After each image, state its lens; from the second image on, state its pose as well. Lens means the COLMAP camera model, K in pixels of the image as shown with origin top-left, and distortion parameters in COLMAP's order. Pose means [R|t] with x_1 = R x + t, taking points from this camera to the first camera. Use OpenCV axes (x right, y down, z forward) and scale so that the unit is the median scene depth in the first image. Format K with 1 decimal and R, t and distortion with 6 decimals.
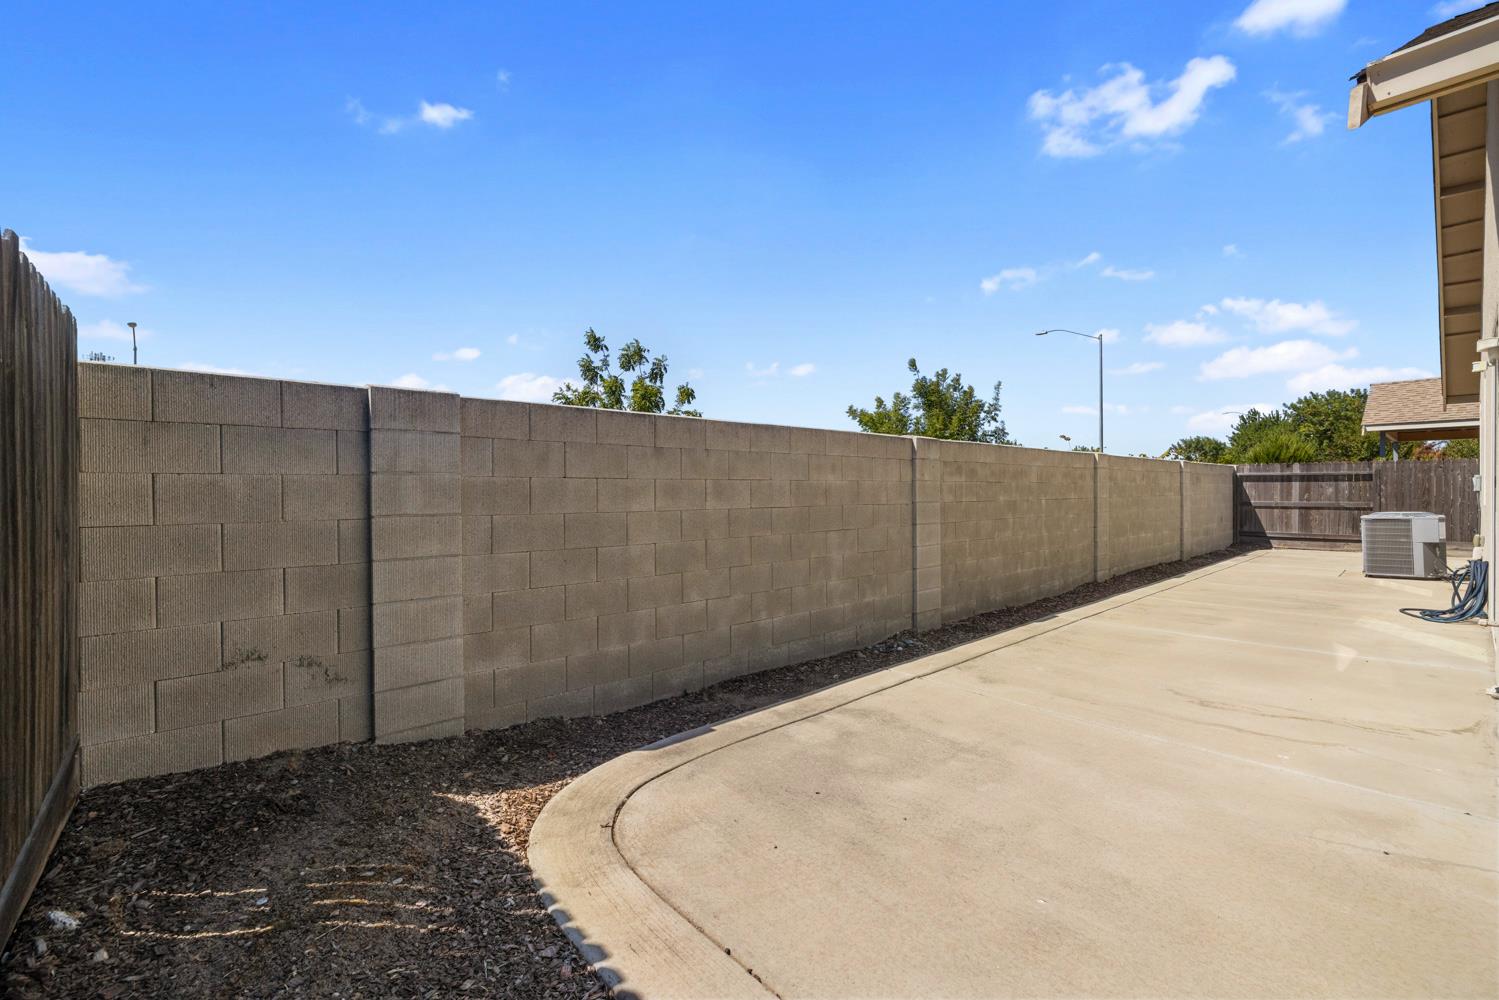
lens RADIAL K [[627.1, 0, 750.5], [0, 627.1, 489.7], [0, 0, 1]] dist [-0.000348, -0.000095]
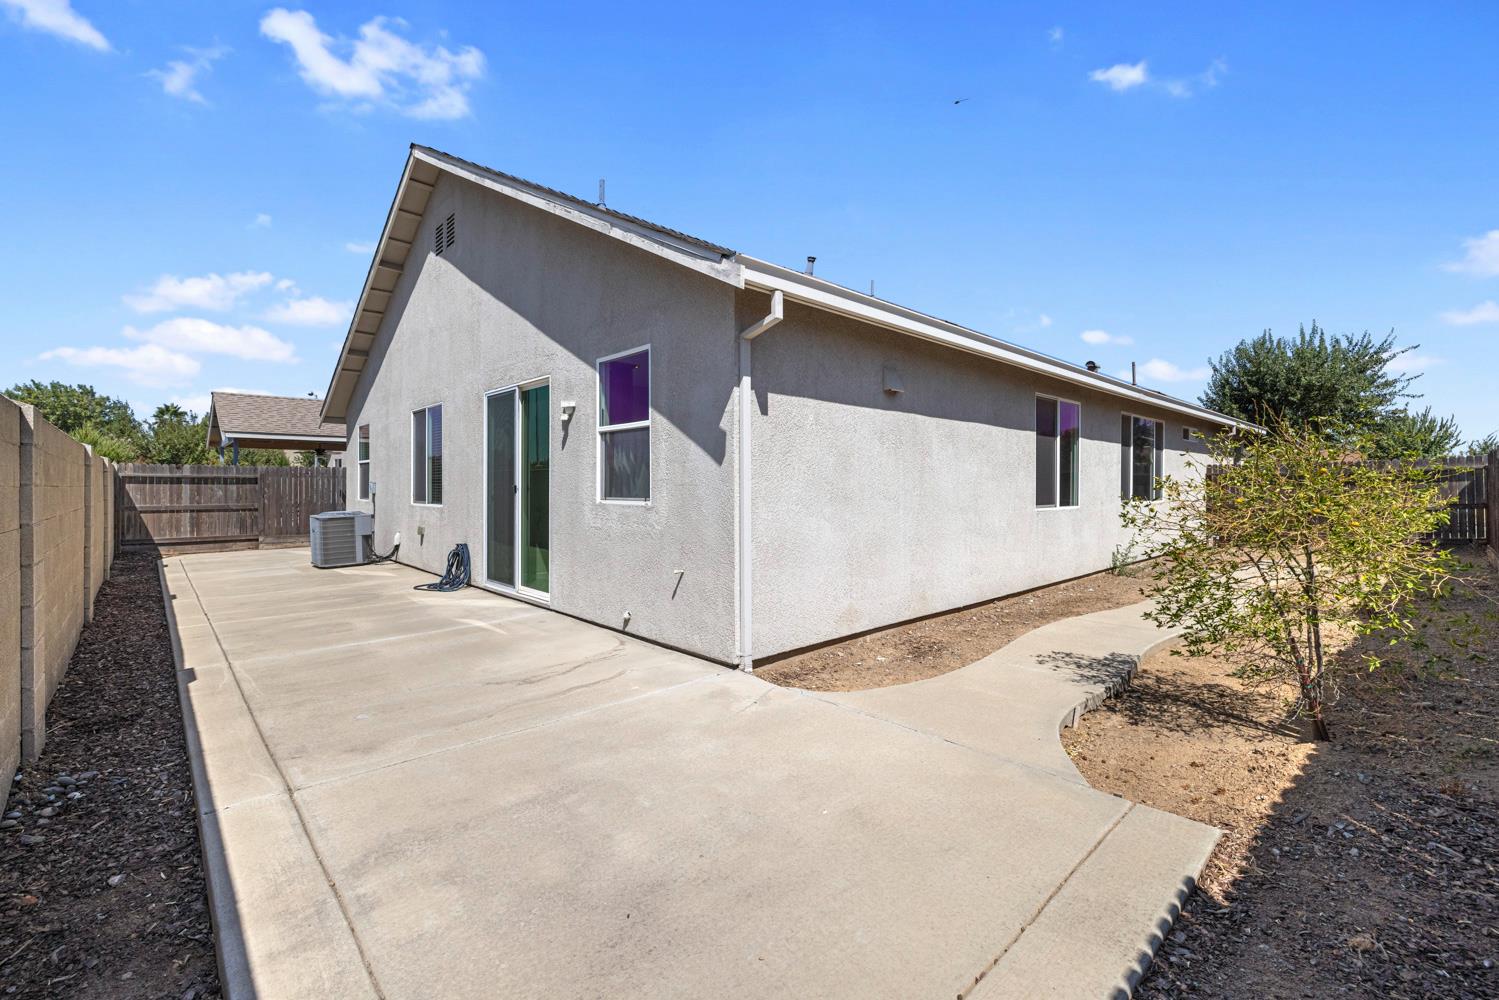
lens RADIAL K [[627.1, 0, 750.5], [0, 627.1, 489.7], [0, 0, 1]] dist [-0.000348, -0.000095]
pose [[-0.013145, -0.000709, 0.999913, -0.267337], [0.001408, 0.999999, 0.000727, -0.008767], [-0.999913, 0.001417, -0.013144, 0.363743]]
